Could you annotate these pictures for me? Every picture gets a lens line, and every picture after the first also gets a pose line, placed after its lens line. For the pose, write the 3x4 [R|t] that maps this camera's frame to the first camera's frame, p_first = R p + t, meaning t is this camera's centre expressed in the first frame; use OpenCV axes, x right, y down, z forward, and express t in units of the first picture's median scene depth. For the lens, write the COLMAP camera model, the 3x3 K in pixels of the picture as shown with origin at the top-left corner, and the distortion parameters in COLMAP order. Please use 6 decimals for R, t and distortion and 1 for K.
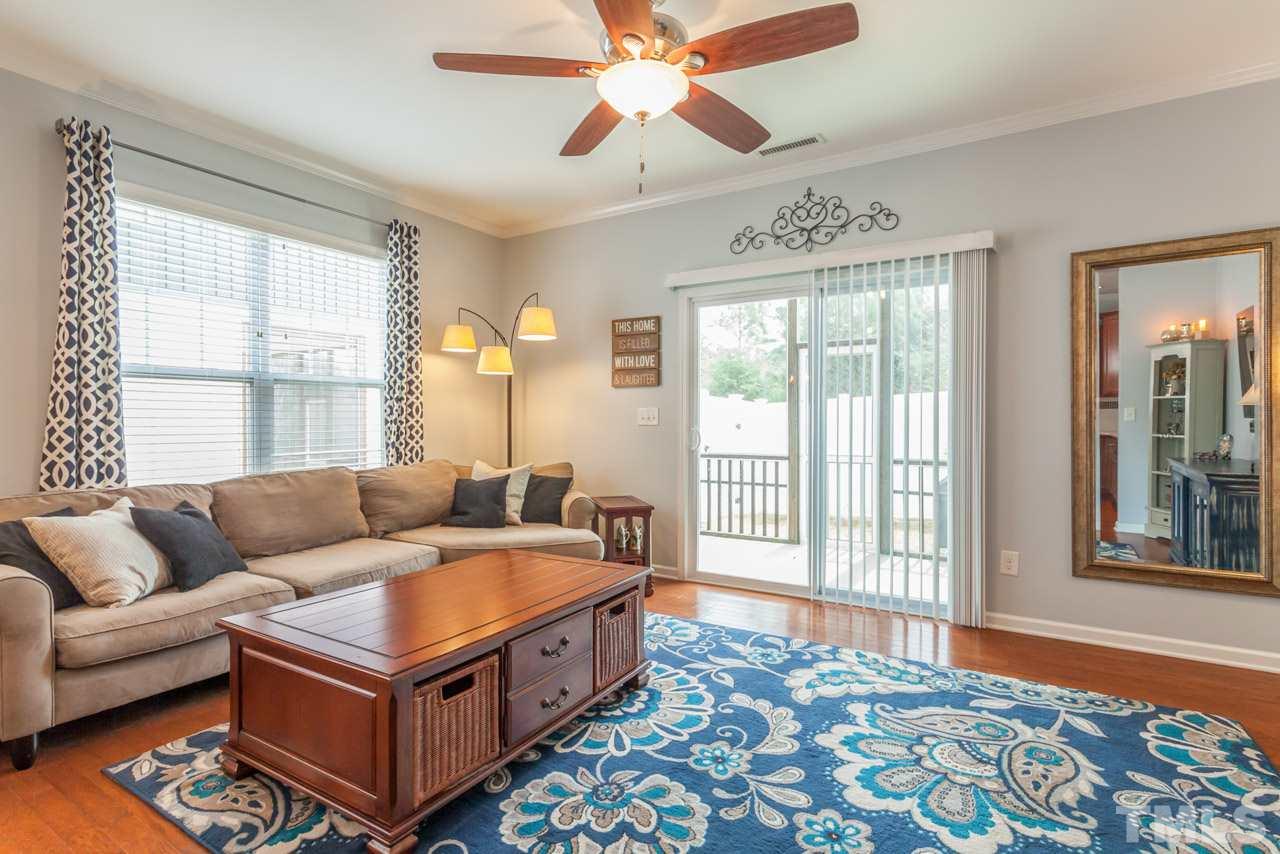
lens RADIAL K [[632.6, 0, 626.5], [0, 632.6, 423.8], [0, 0, 1]] dist [0.001253, 0.000547]
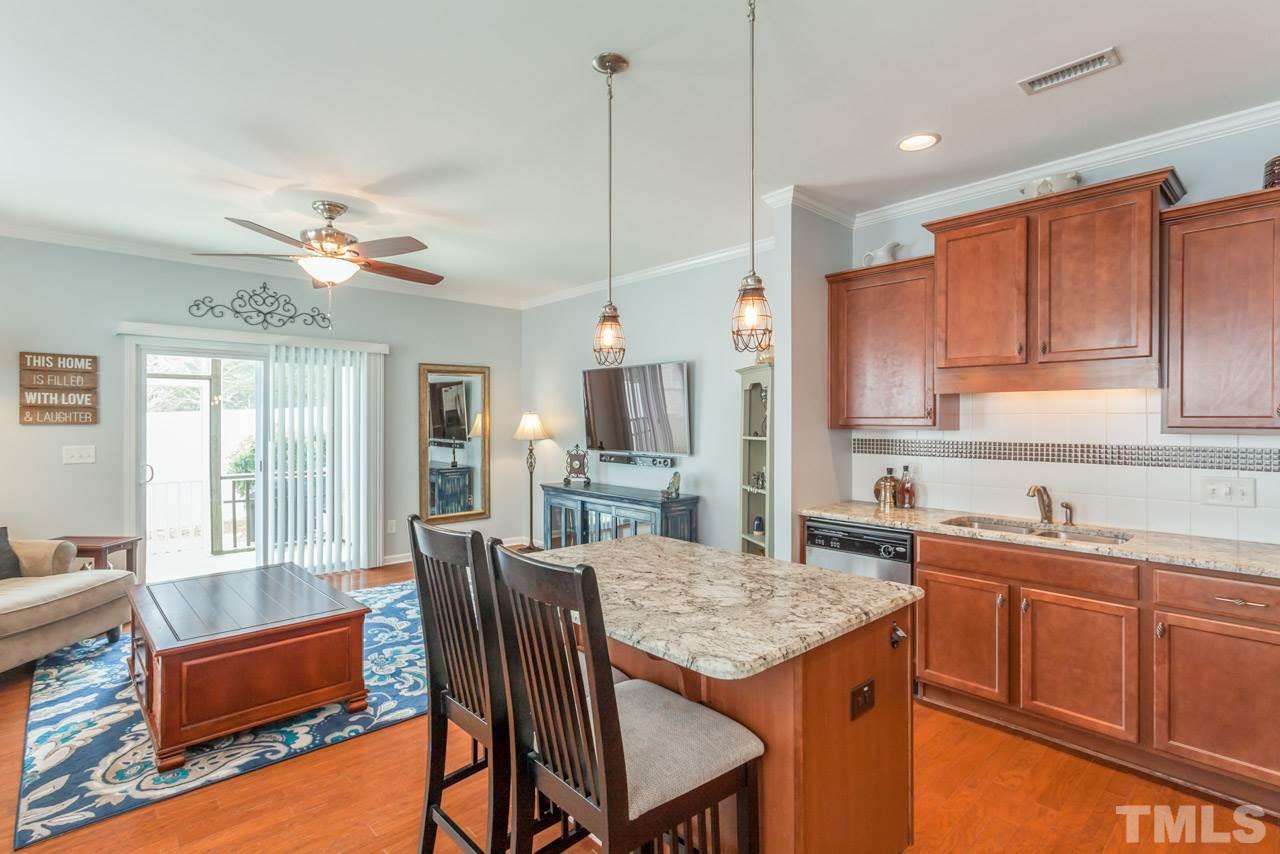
lens RADIAL K [[610.6, 0, 633.8], [0, 610.6, 420.6], [0, 0, 1]] dist [0.000764, 0.000604]
pose [[0.258875, -0.000994, 0.965910, -0.940445], [0.005283, 0.999986, -0.000387, -0.084247], [-0.965896, 0.005203, 0.258876, -0.133992]]
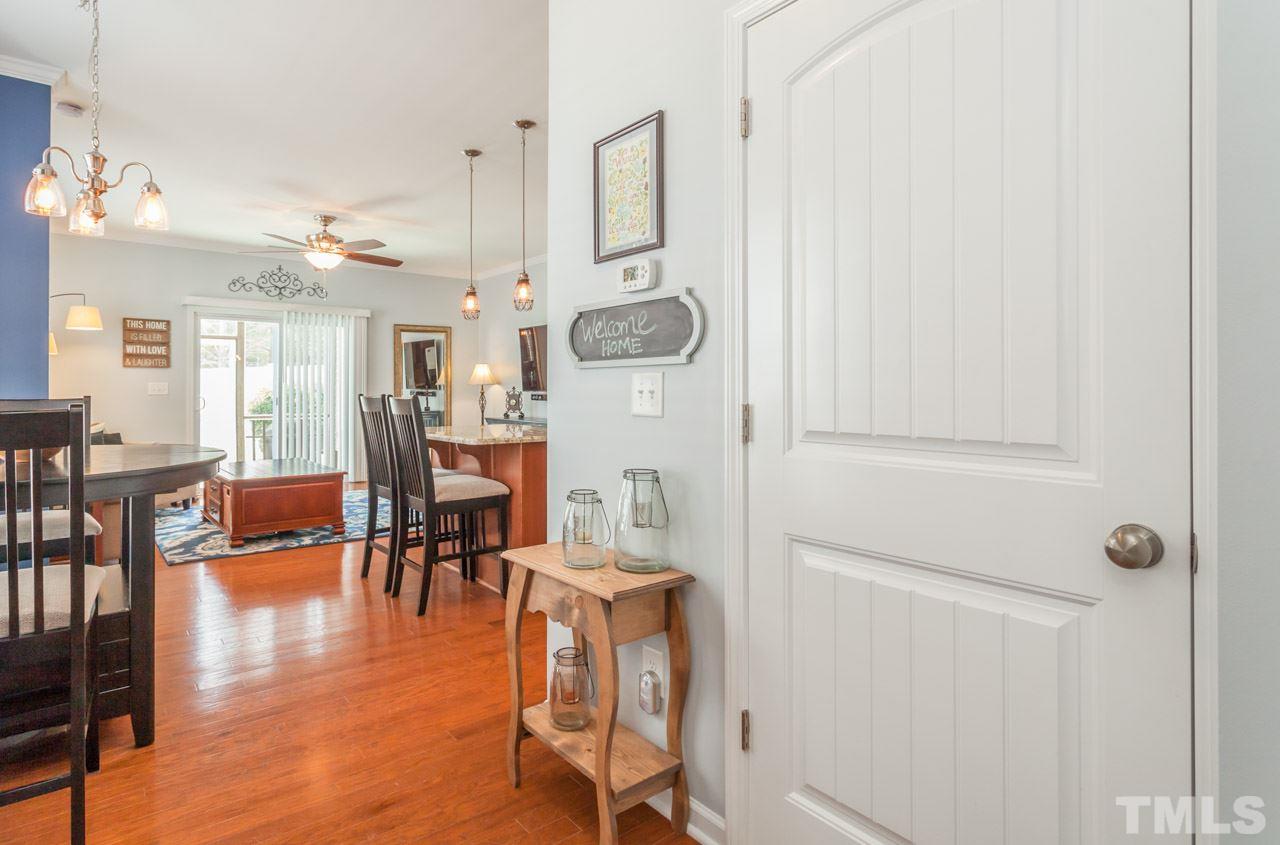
lens RADIAL K [[653.2, 0, 592.6], [0, 653.2, 383.7], [0, 0, 1]] dist [-0.001944, -0.000258]
pose [[0.337510, 0.006027, 0.941303, -1.443684], [0.006981, 0.999936, -0.008905, -0.003627], [-0.941296, 0.009577, 0.337446, -0.604472]]
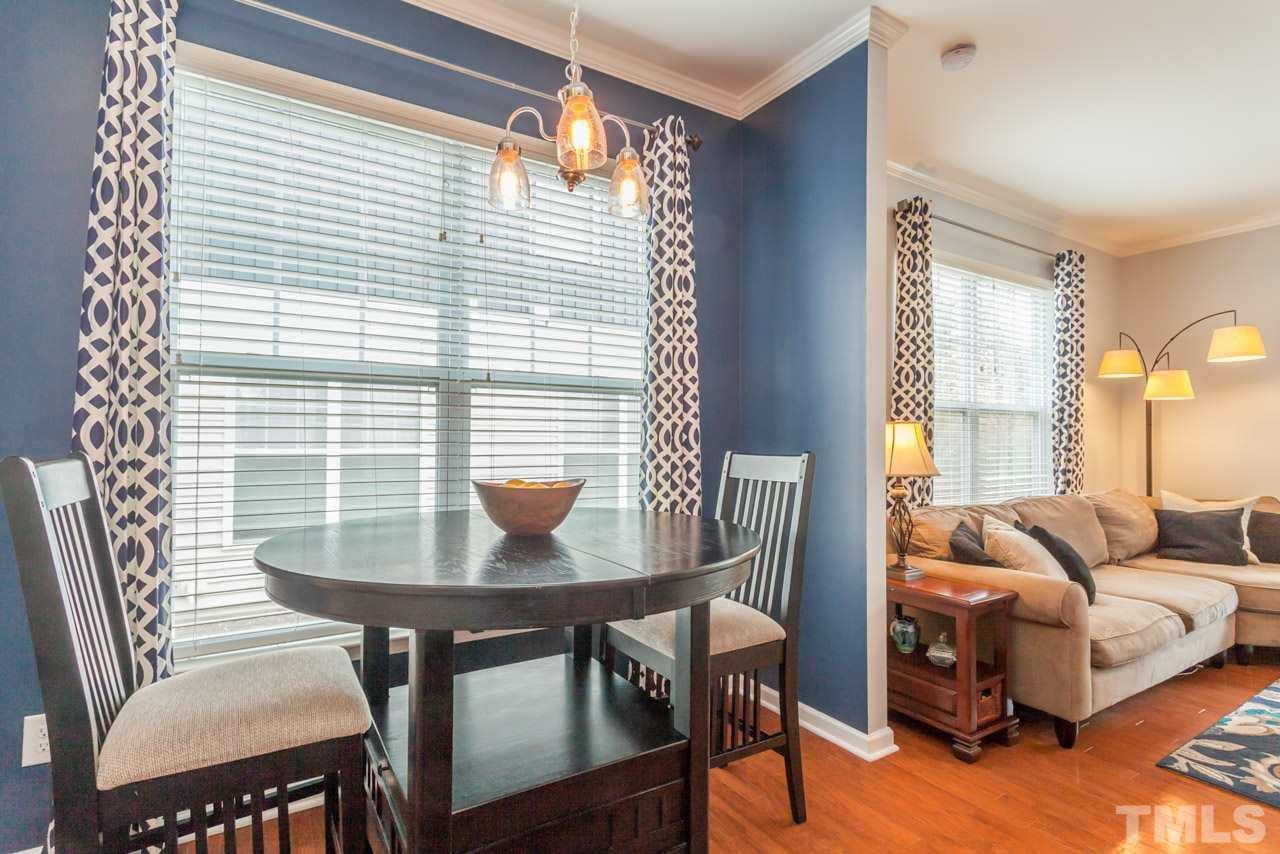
lens RADIAL K [[616.3, 0, 633.7], [0, 616.3, 429.9], [0, 0, 1]] dist [-0.002372, 0.001329]
pose [[0.899222, -0.002175, -0.437486, -0.730662], [-0.009426, 0.999659, -0.024344, -0.004550], [0.437390, 0.026014, 0.898895, -0.242244]]
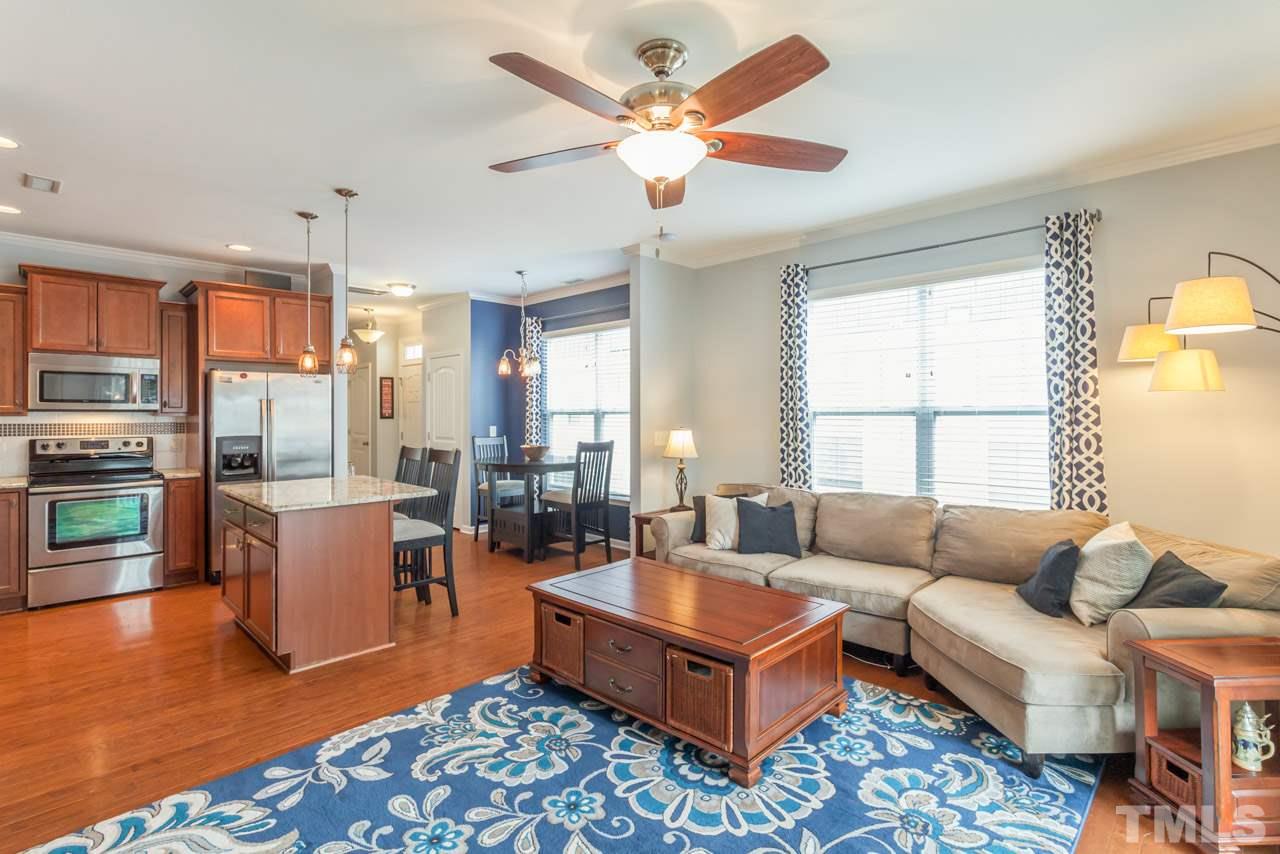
lens RADIAL K [[610.6, 0, 634.6], [0, 610.6, 410.4], [0, 0, 1]] dist [-0.000929, 0.001161]
pose [[-0.212004, -0.001463, -0.977268, 0.709782], [-0.004949, 0.999988, -0.000423, -0.081608], [0.977256, 0.004747, -0.212009, 0.832227]]
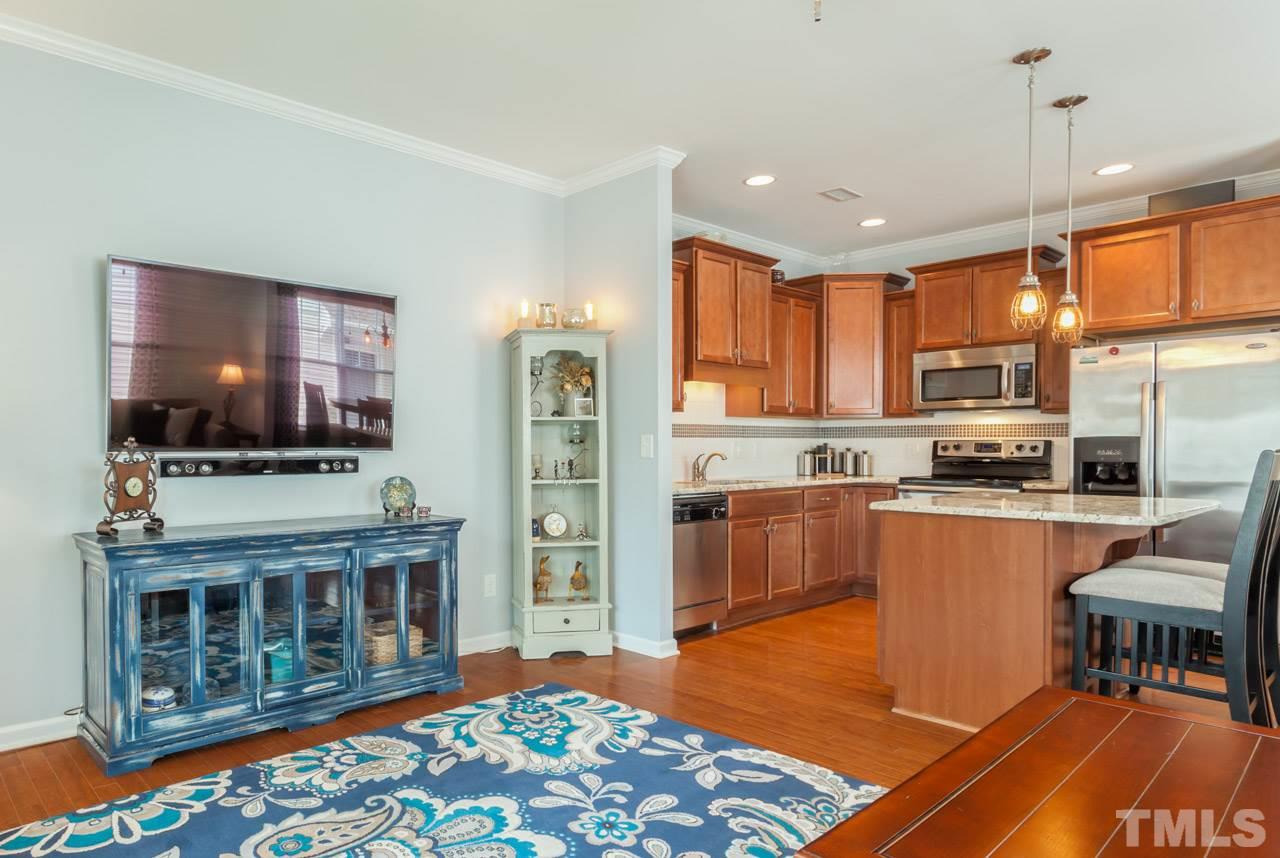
lens RADIAL K [[772.2, 0, 467.2], [0, 772.2, 456.6], [0, 0, 1]] dist [0.005649, -0.001704]
pose [[-0.945628, -0.003258, 0.325233, 0.063635], [0.003738, 0.999775, 0.020884, -0.011510], [-0.325228, 0.020964, -0.945403, 1.215881]]
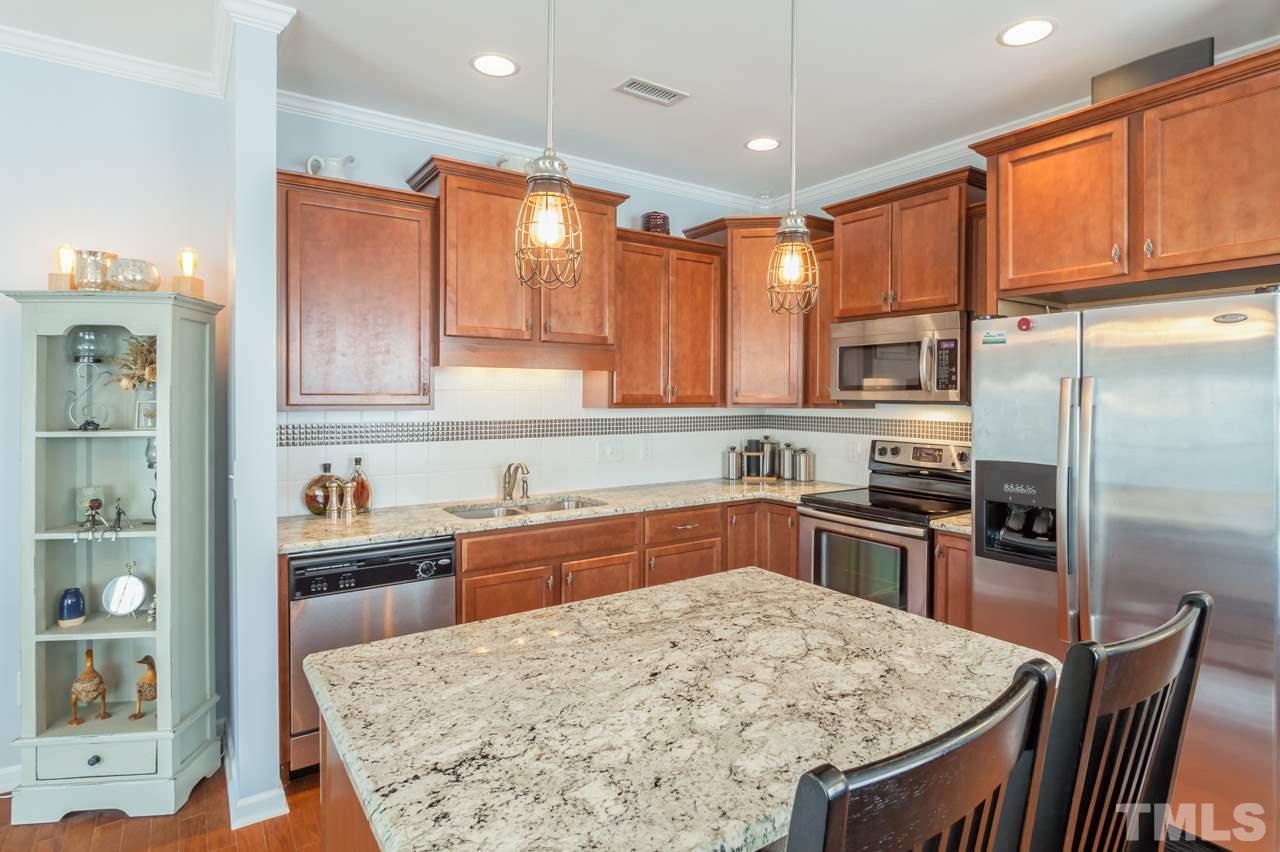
lens RADIAL K [[673.3, 0, 664.7], [0, 673.3, 400.3], [0, 0, 1]] dist [-0.009095, 0.000493]
pose [[-0.929475, -0.005879, 0.368838, -0.472423], [-0.000682, 0.999899, 0.014220, -0.092454], [-0.368884, 0.012965, -0.929385, 0.377389]]
